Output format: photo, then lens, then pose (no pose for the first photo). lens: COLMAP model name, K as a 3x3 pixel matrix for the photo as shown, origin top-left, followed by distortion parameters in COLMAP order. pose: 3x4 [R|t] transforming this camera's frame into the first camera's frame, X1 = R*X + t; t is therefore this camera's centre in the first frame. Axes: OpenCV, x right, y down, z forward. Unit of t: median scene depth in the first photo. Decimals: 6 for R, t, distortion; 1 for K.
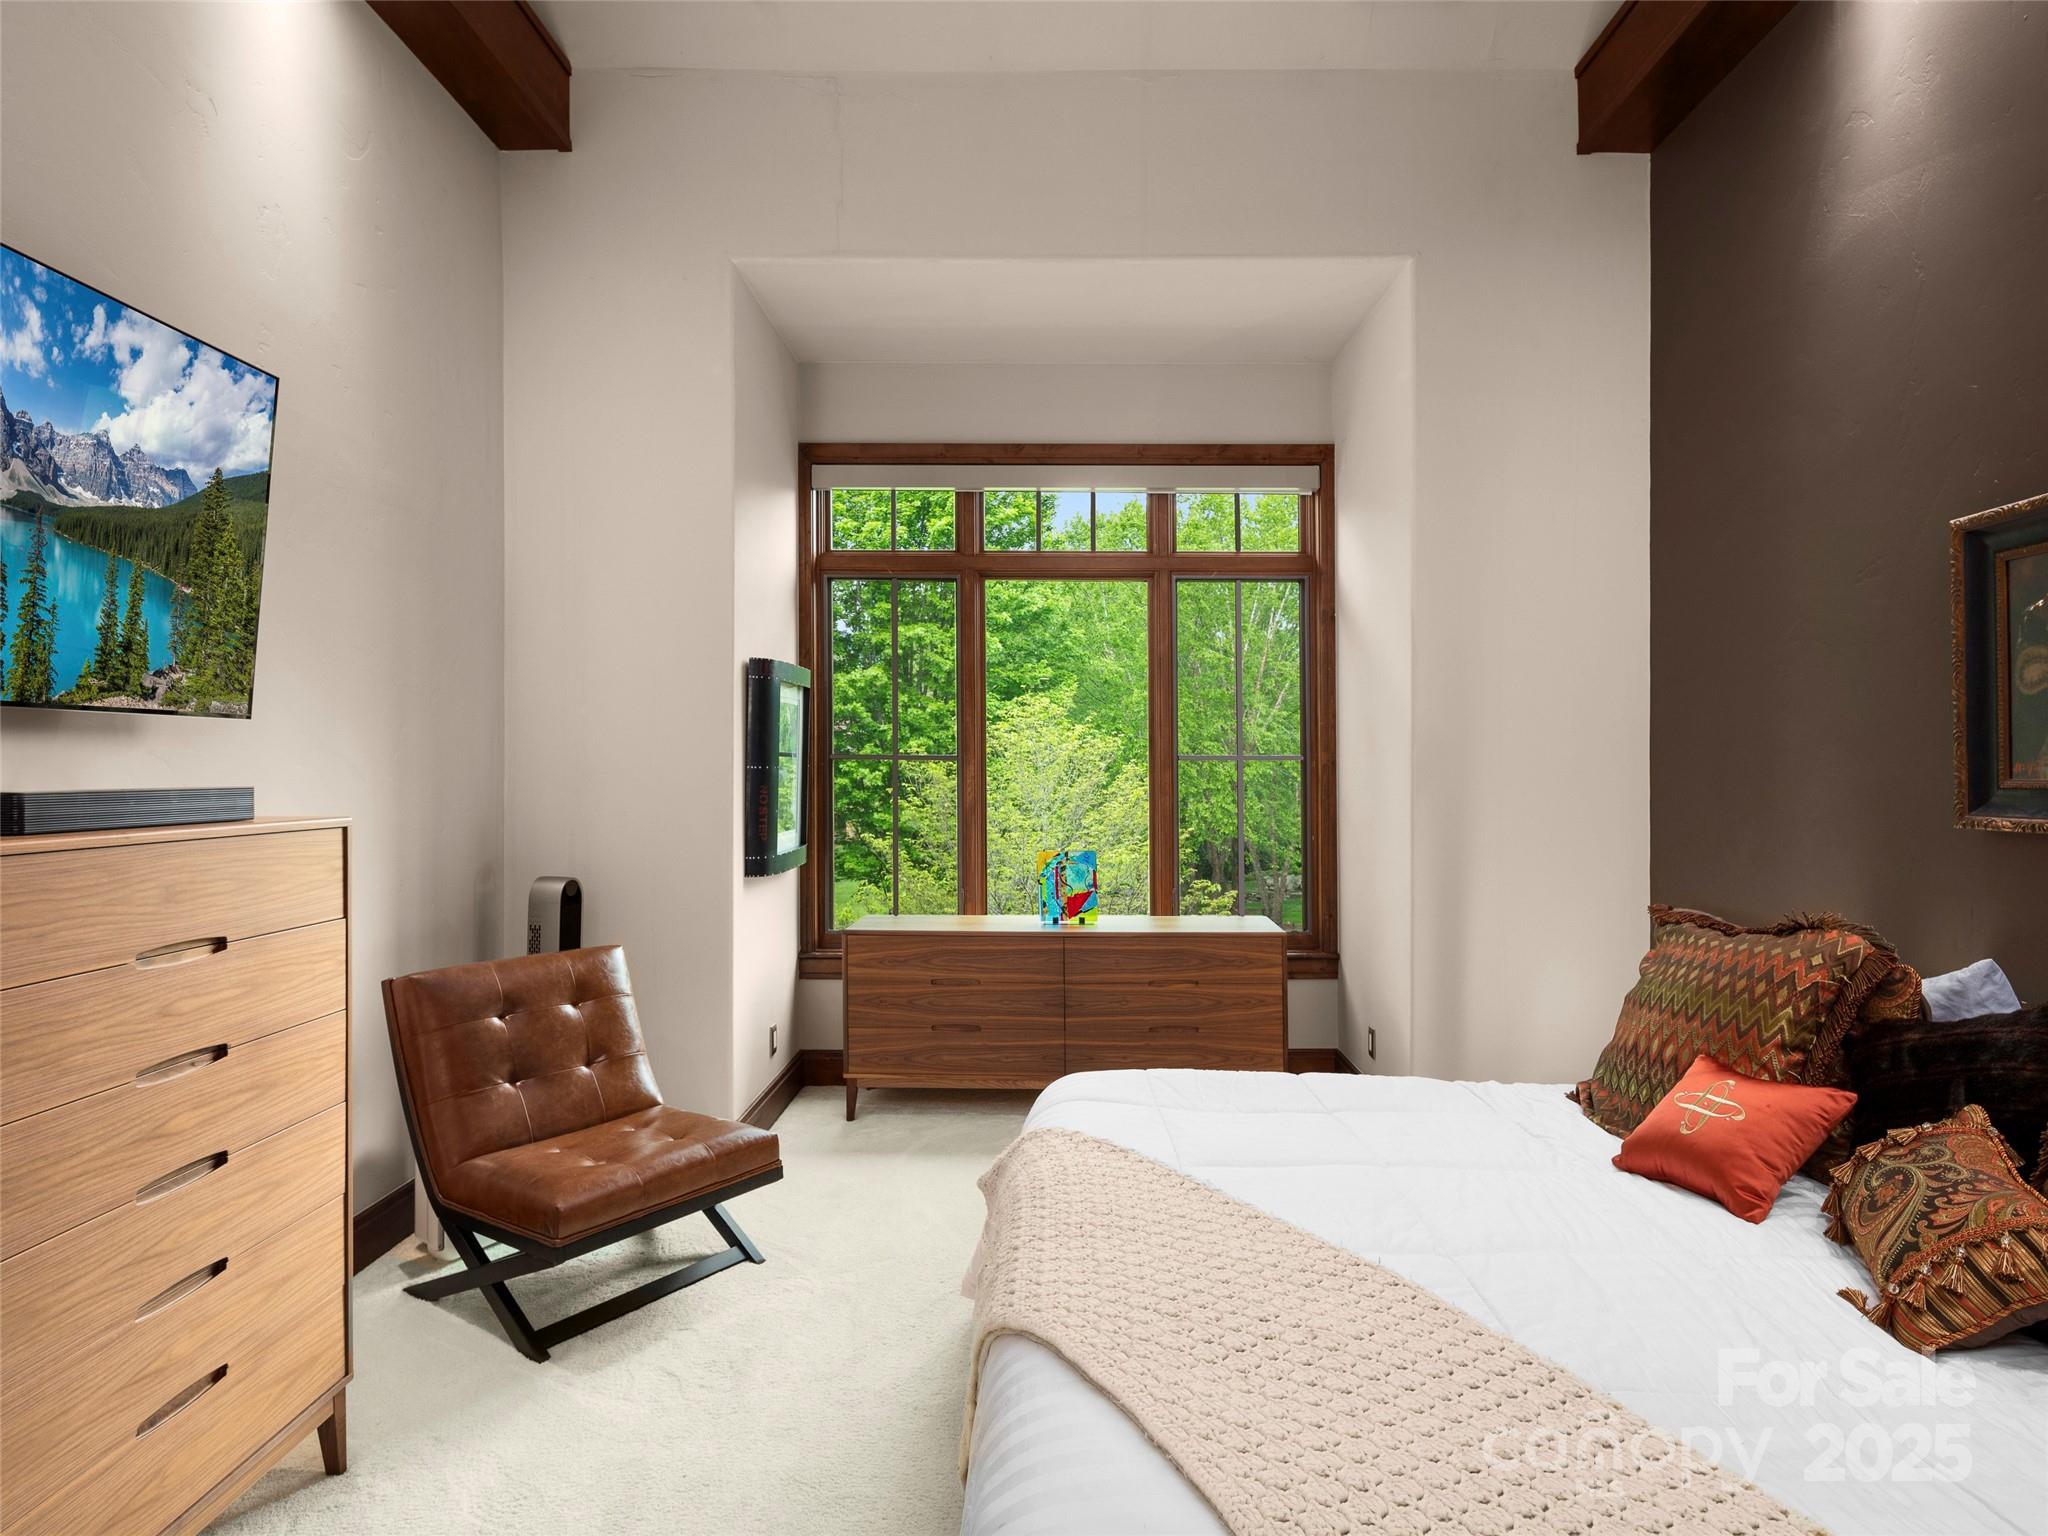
lens RADIAL K [[1130.8, 0, 1028.8], [0, 1130.8, 764.4], [0, 0, 1]] dist [0.003126, -0.006769]
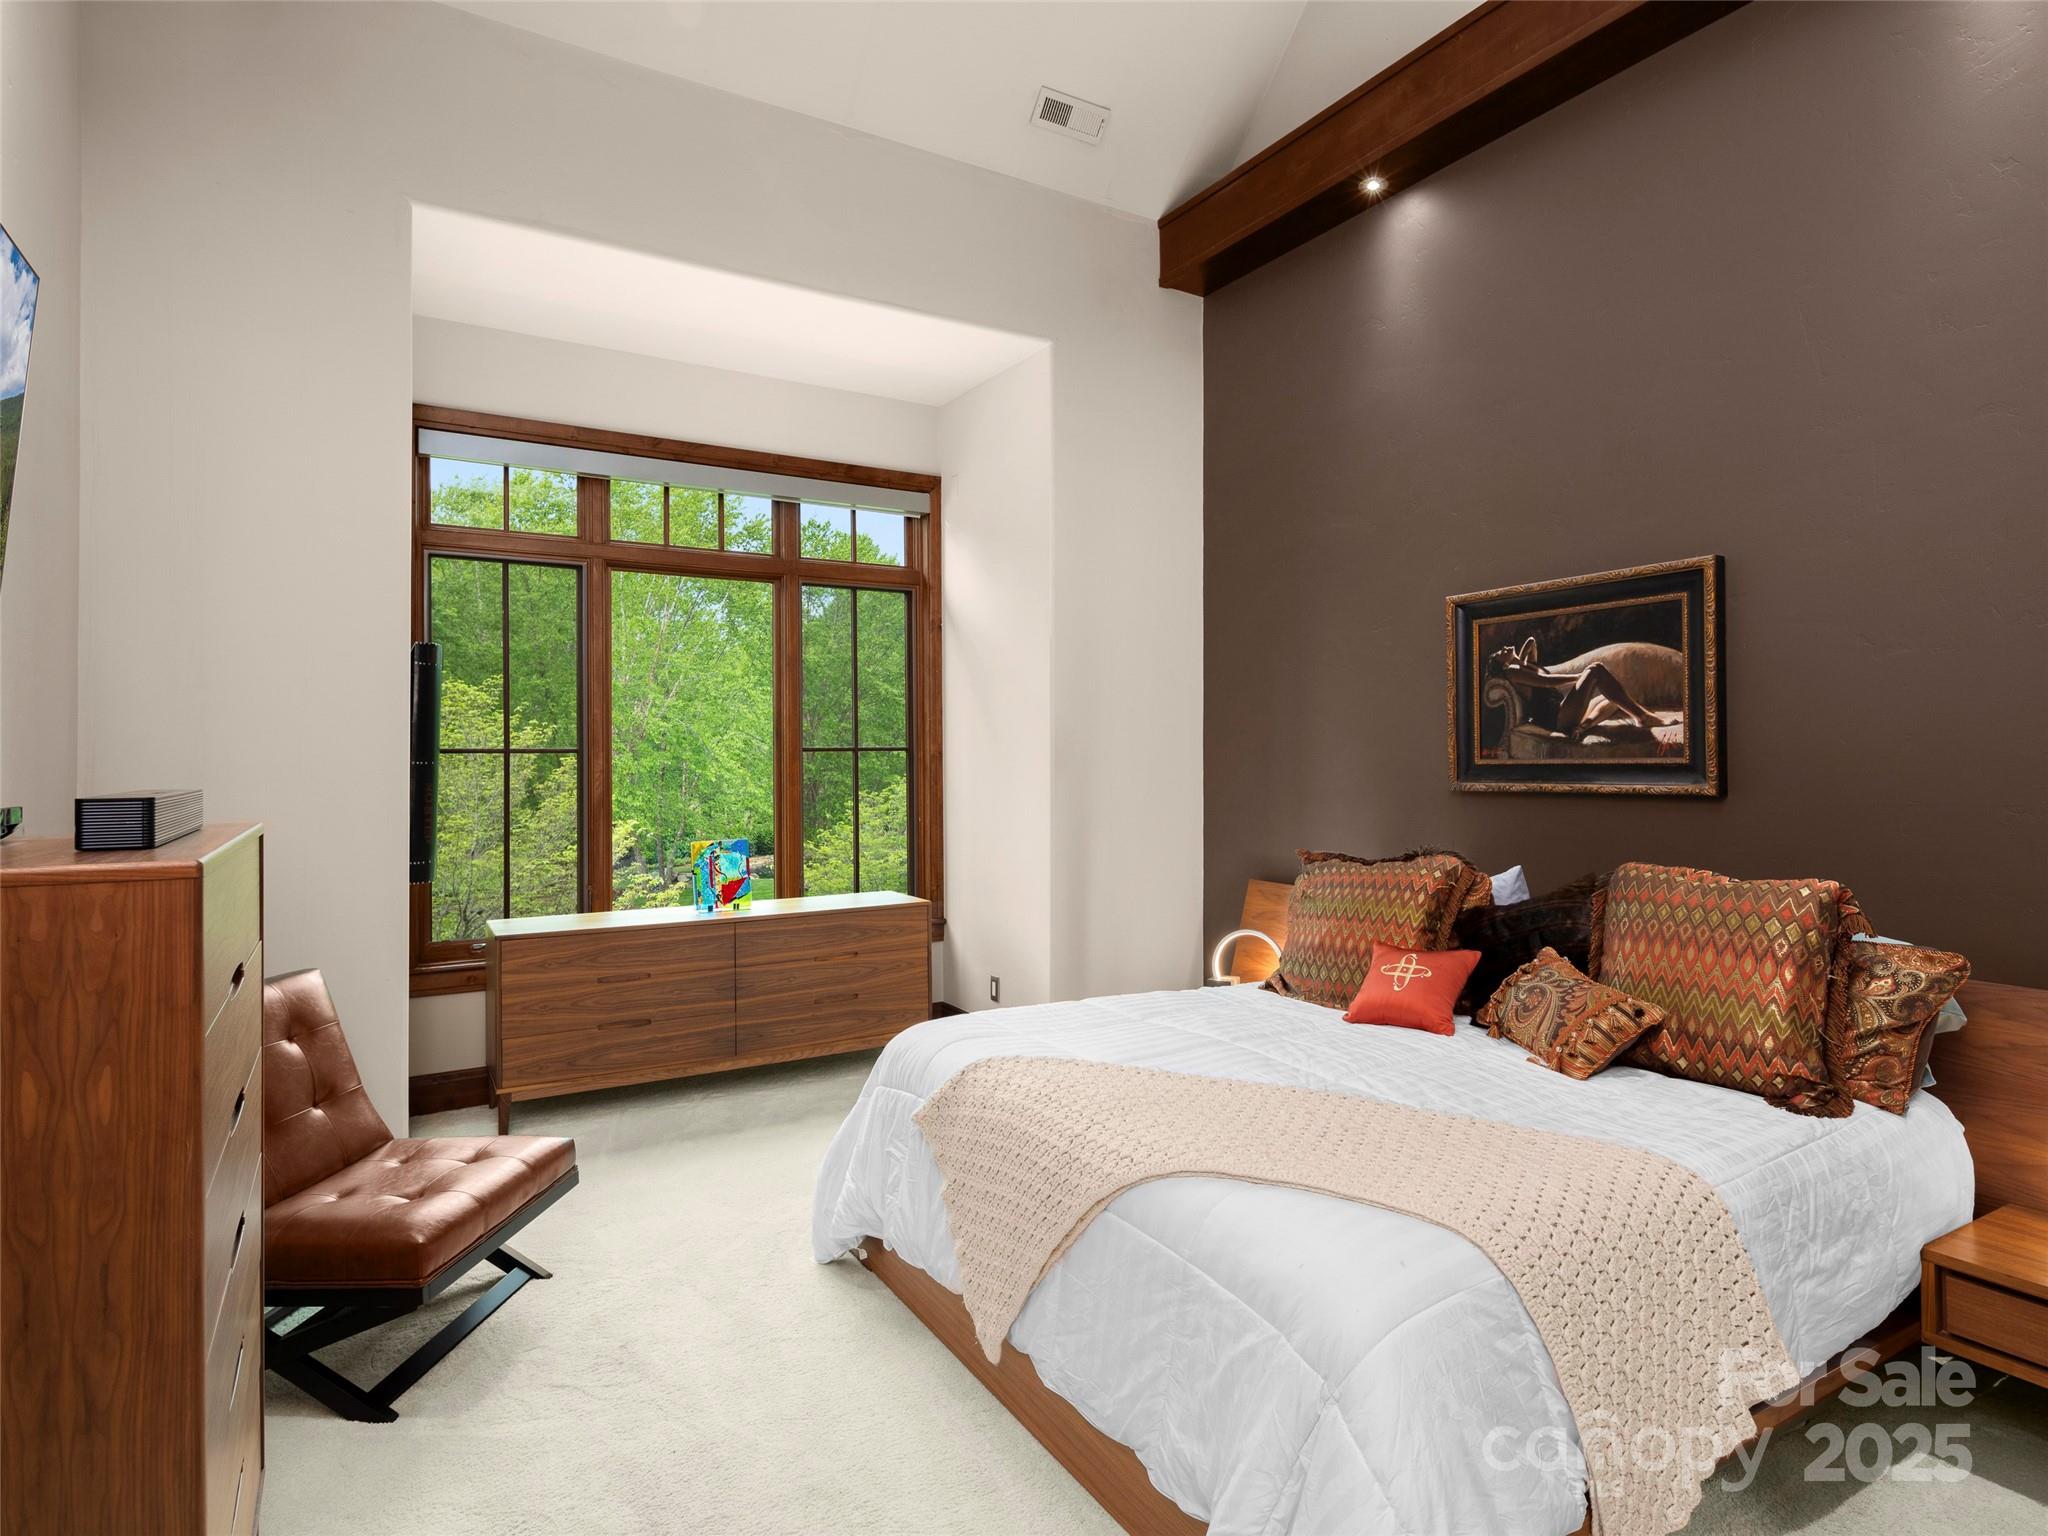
lens RADIAL K [[1130.8, 0, 1002.6], [0, 1130.8, 756.1], [0, 0, 1]] dist [0.003126, -0.006769]
pose [[0.853519, -0.009172, 0.520982, -0.564396], [0.009053, 0.999955, 0.002774, -0.002246], [-0.520984, 0.002349, 0.853563, -0.032646]]
